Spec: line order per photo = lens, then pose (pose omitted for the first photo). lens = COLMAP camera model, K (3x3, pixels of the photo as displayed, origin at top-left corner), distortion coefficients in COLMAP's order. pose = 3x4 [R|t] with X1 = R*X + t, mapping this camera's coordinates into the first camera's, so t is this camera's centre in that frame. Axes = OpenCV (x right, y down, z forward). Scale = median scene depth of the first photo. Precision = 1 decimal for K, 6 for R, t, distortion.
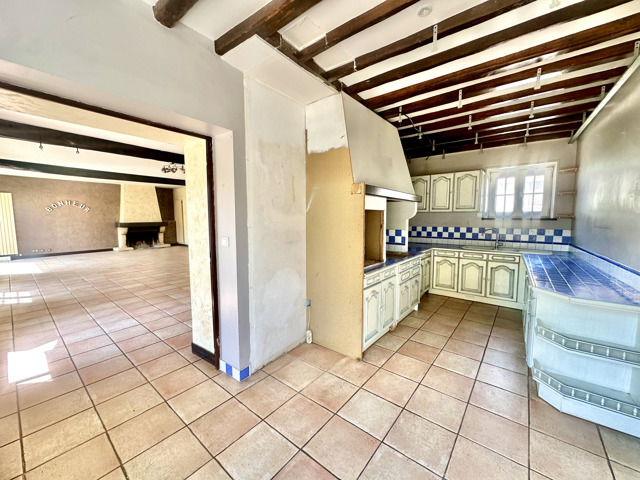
lens RADIAL K [[256.3, 0, 320.0], [0, 256.3, 240.0], [0, 0, 1]] dist [-0.003477, 0.000571]
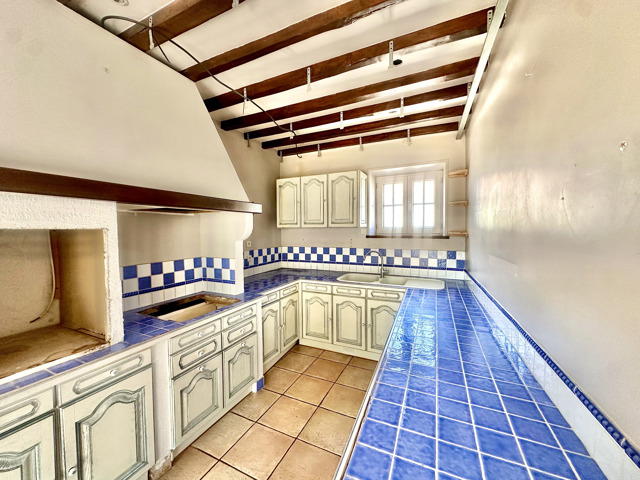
lens RADIAL K [[256.3, 0, 320.0], [0, 256.3, 240.0], [0, 0, 1]] dist [-0.003477, 0.000571]
pose [[0.972350, -0.014378, 0.233086, 0.351159], [0.026061, 0.998549, -0.047123, -0.044406], [-0.232070, 0.051895, 0.971314, 0.327277]]
